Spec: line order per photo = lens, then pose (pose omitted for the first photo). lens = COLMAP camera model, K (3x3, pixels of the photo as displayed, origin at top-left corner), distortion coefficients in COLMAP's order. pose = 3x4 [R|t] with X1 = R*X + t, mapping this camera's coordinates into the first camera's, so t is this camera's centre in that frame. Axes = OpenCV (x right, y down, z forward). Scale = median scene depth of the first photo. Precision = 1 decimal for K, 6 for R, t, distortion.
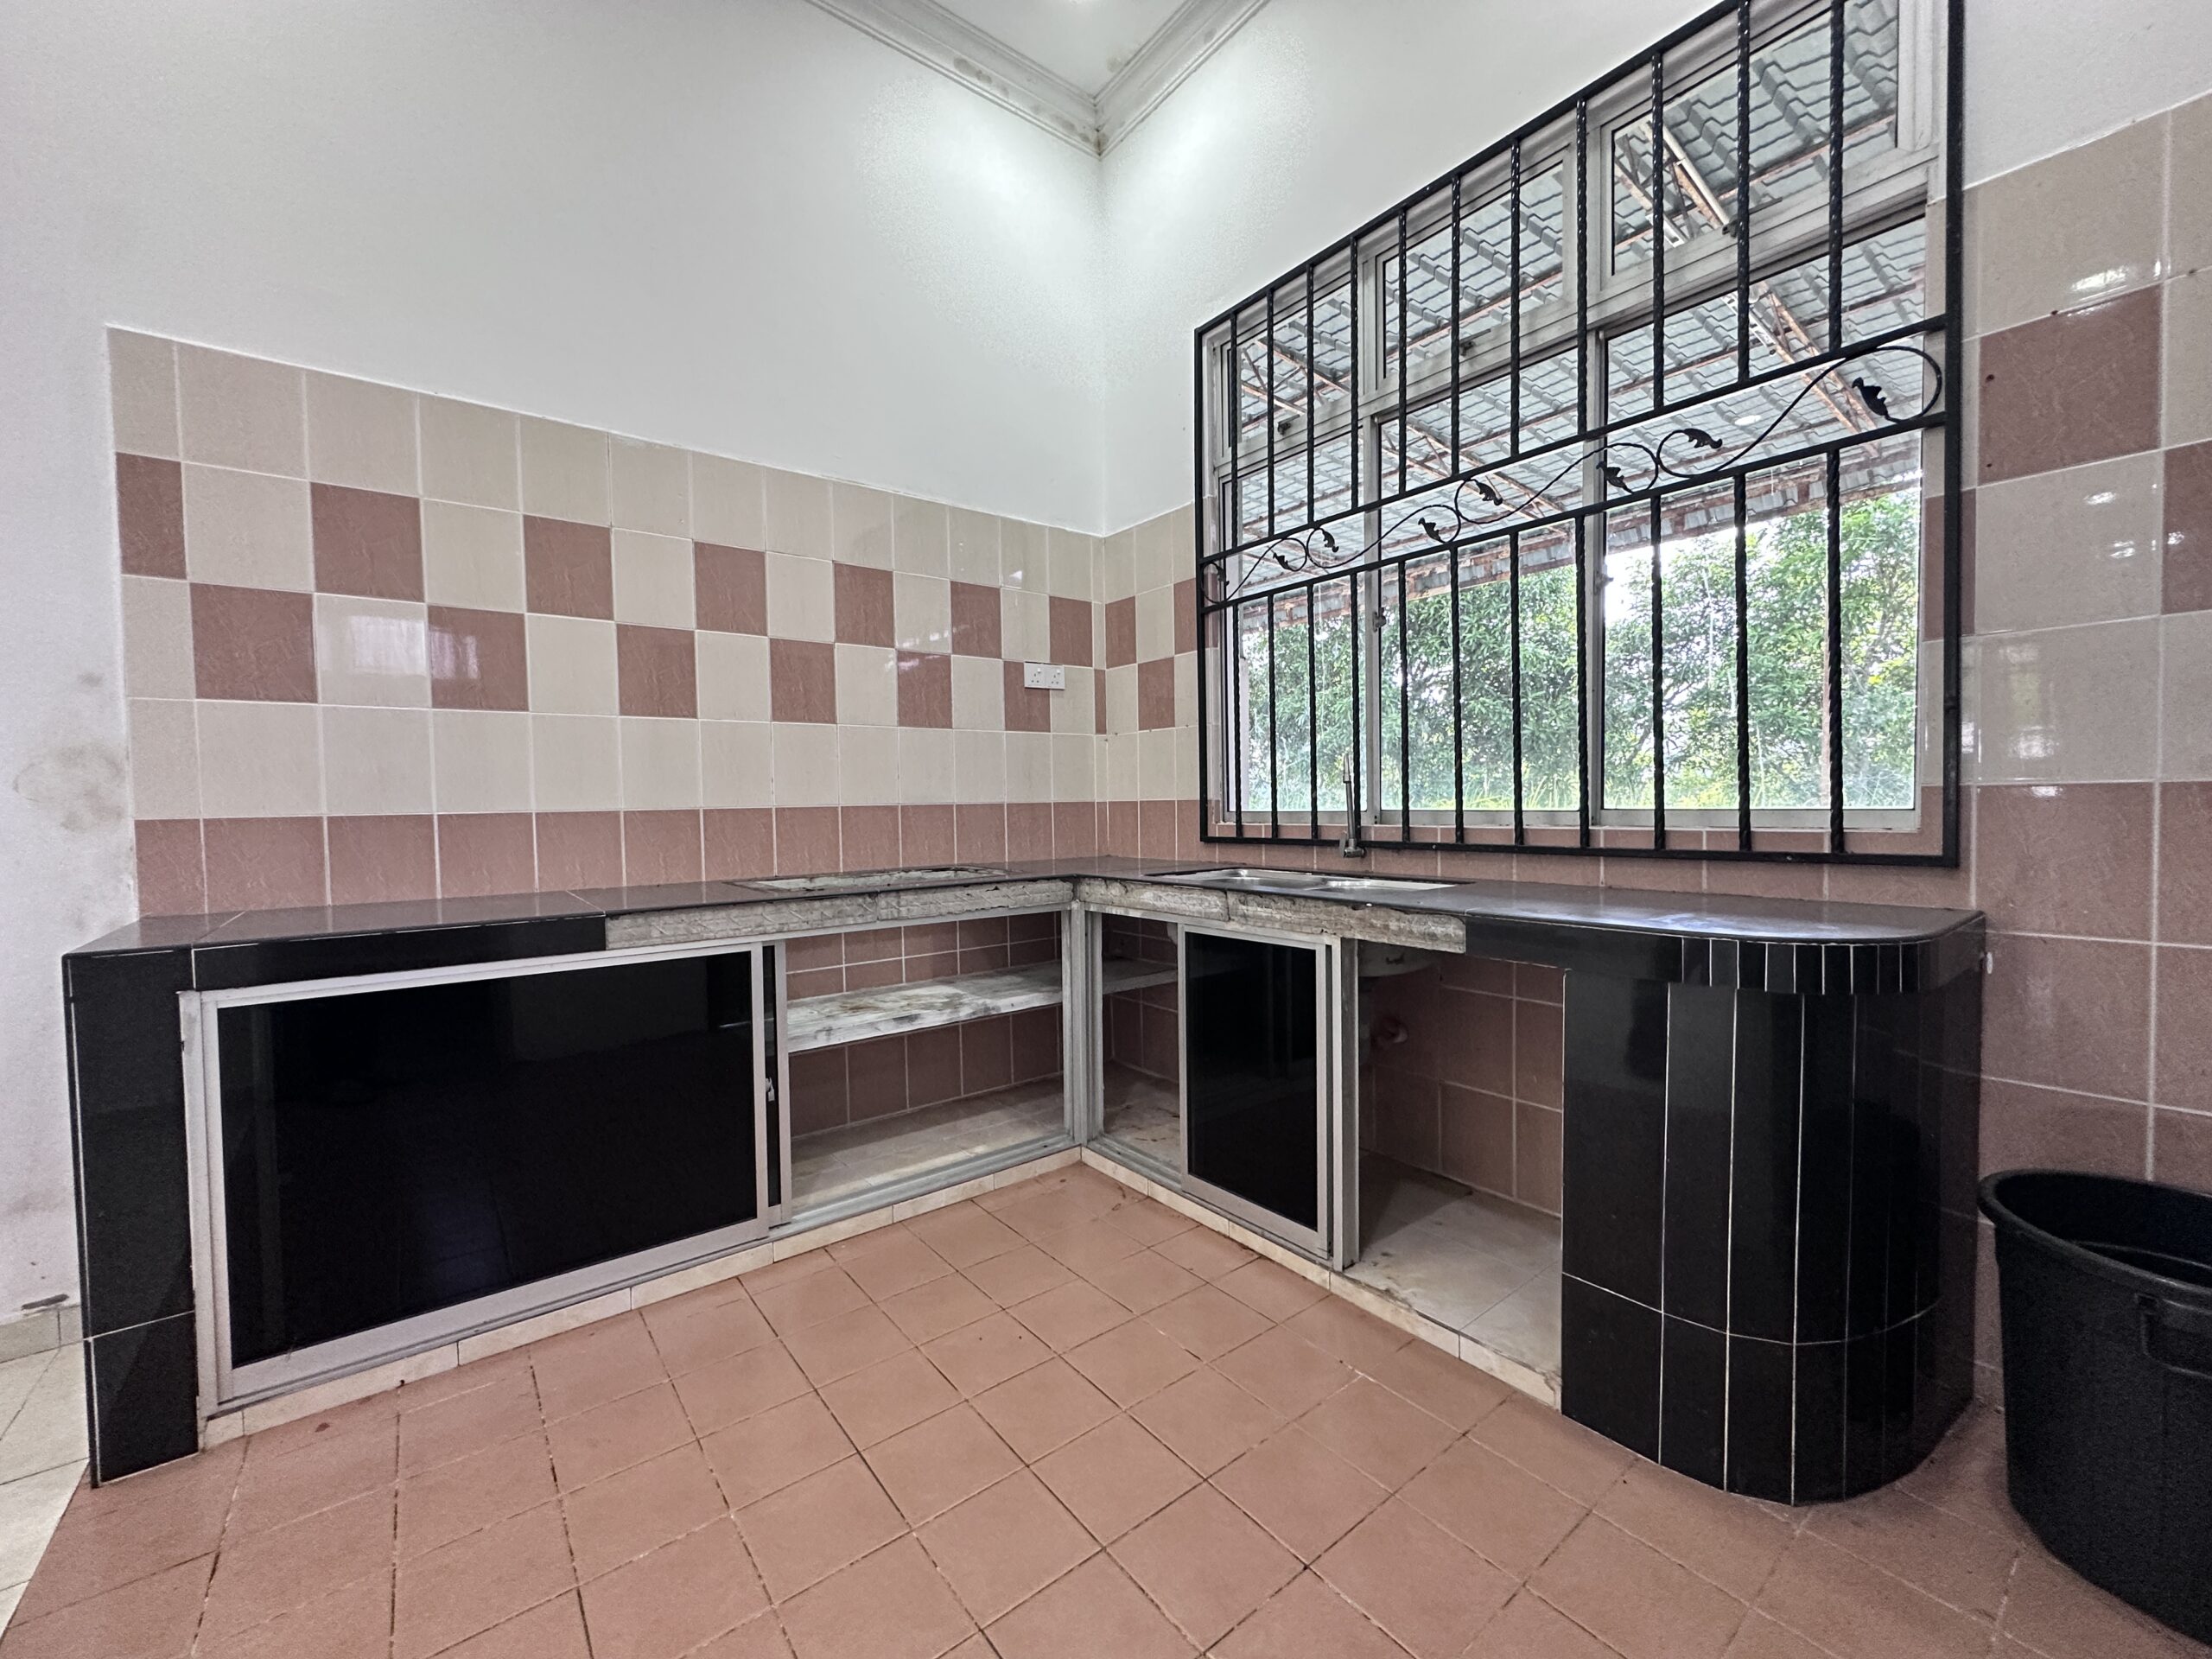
lens RADIAL K [[884.0, 0, 1097.4], [0, 884.0, 830.1], [0, 0, 1]] dist [-0.002017, 0.000258]
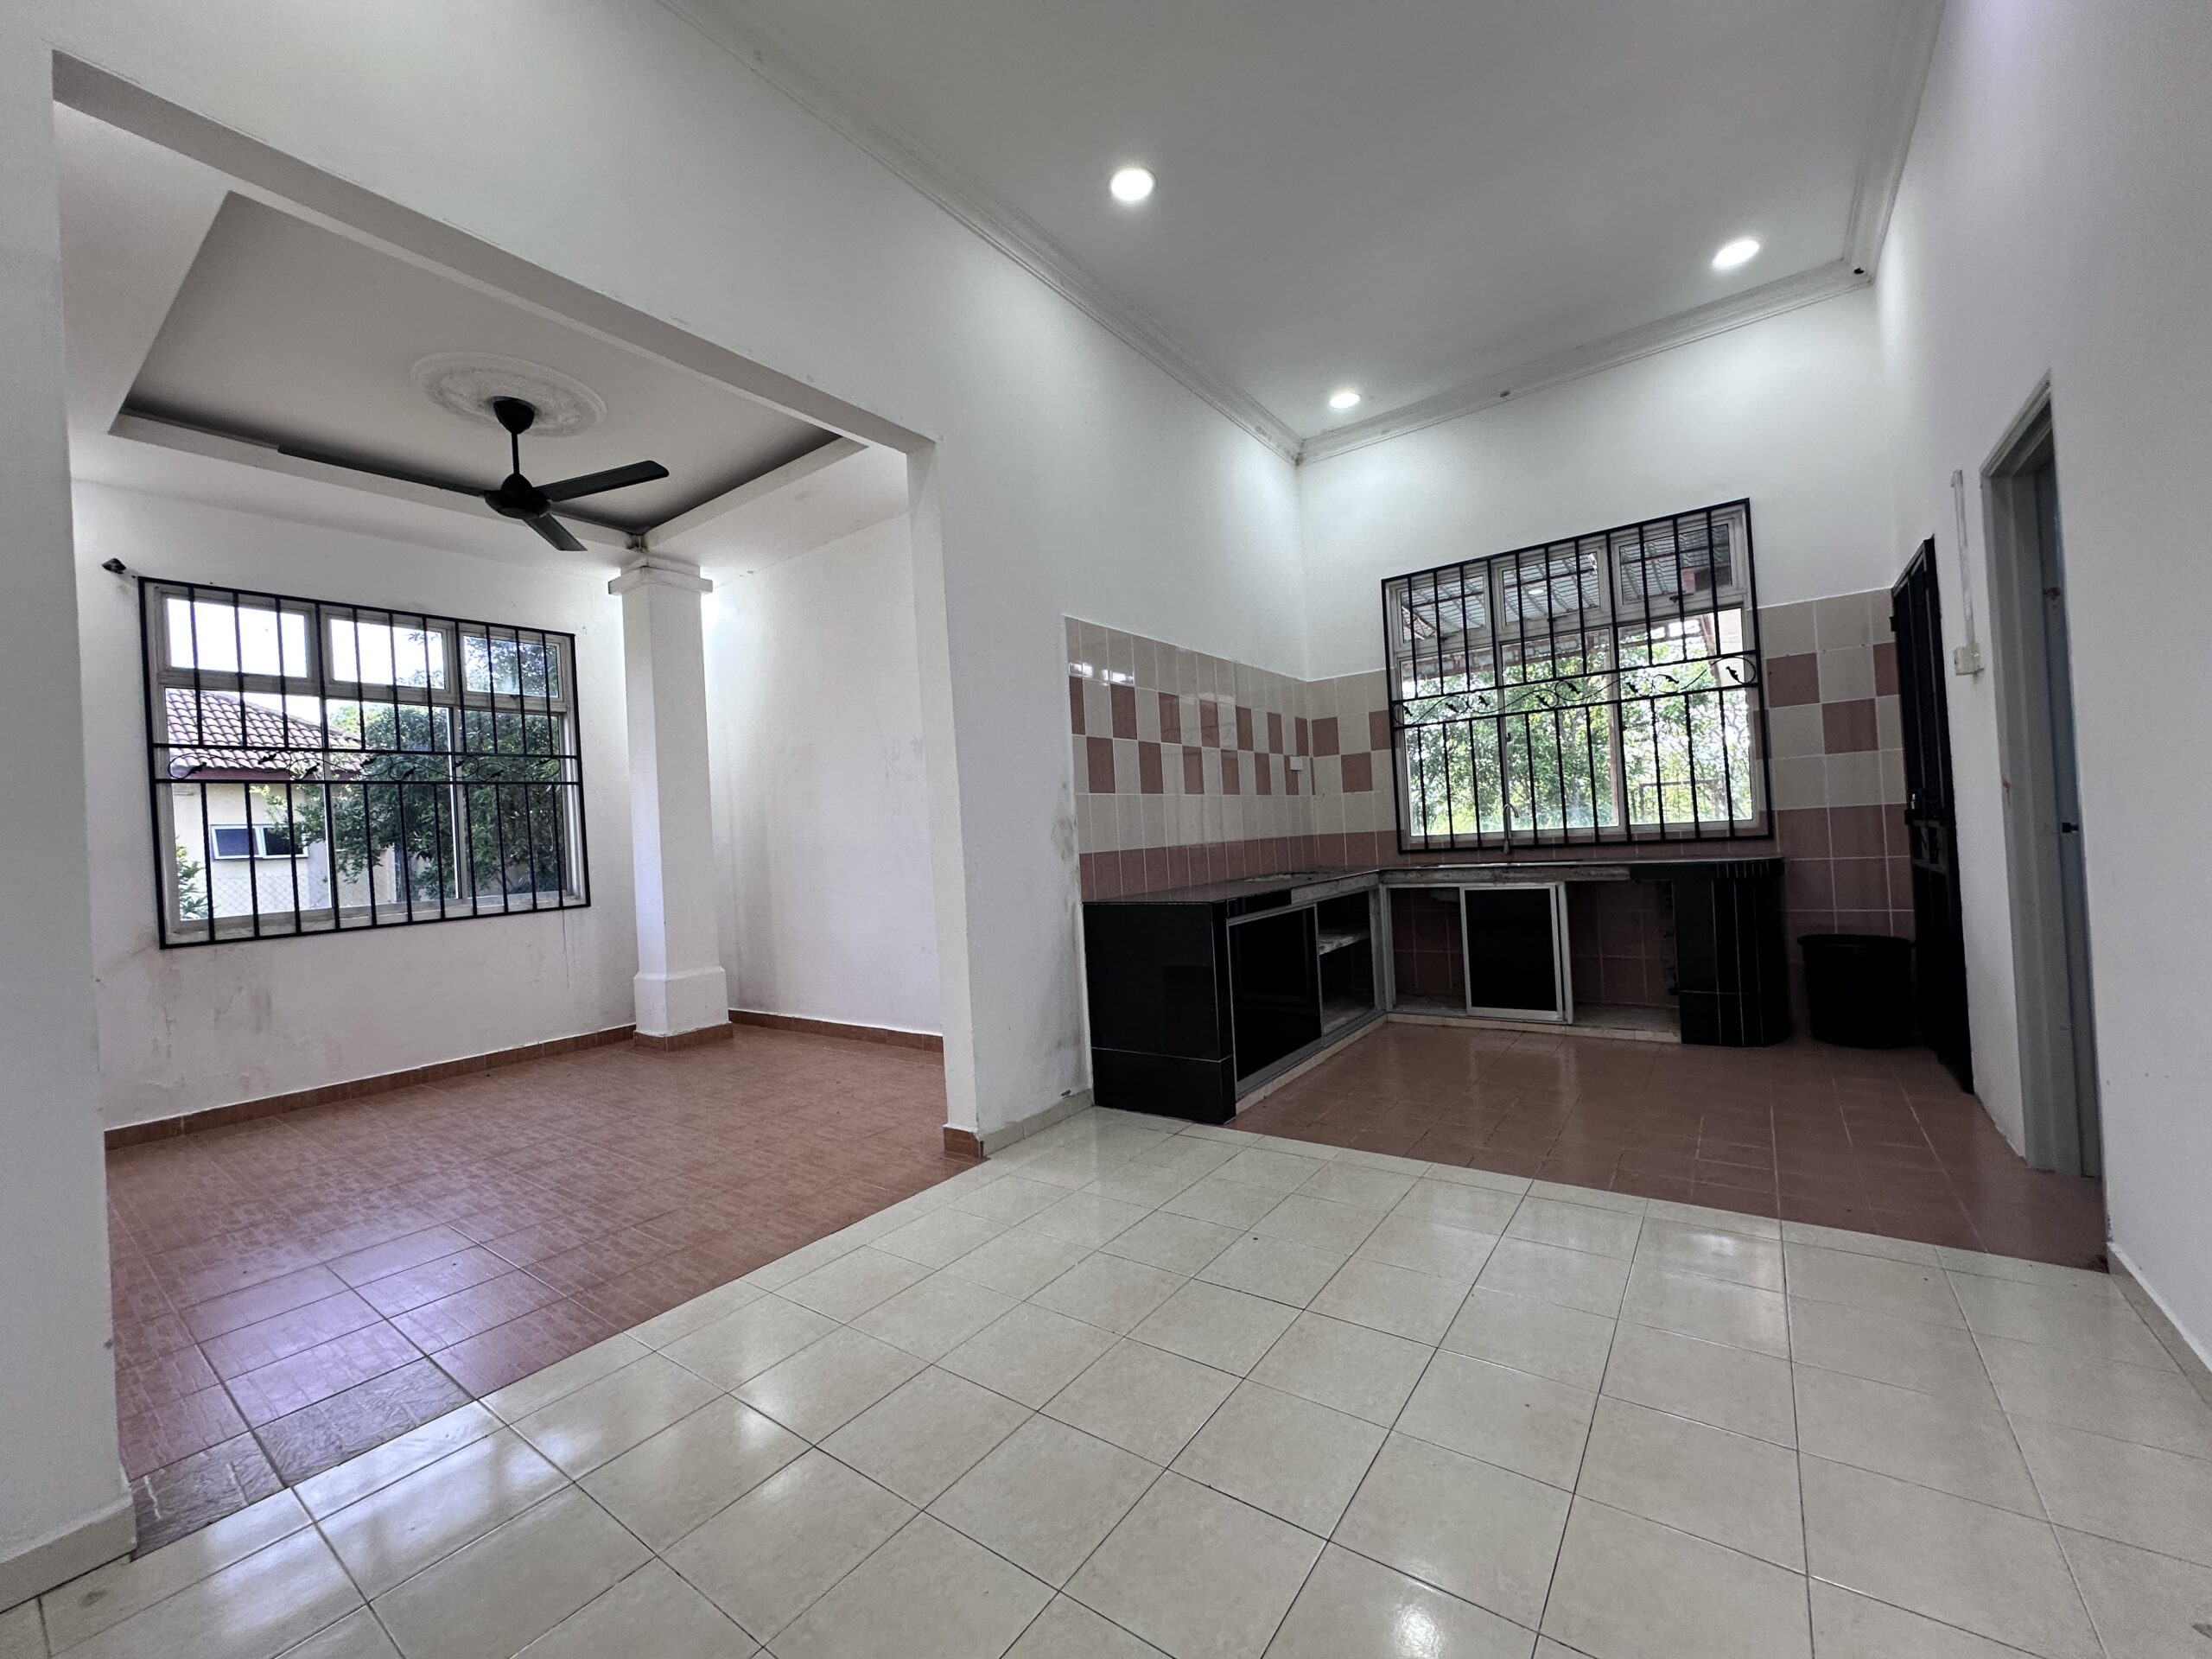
lens RADIAL K [[884.0, 0, 1097.4], [0, 884.0, 830.1], [0, 0, 1]] dist [-0.002017, 0.000258]
pose [[0.961430, -0.035561, 0.272743, -1.517408], [0.049708, 0.997743, -0.045135, 0.026712], [-0.270522, 0.056952, 0.961028, -0.922123]]
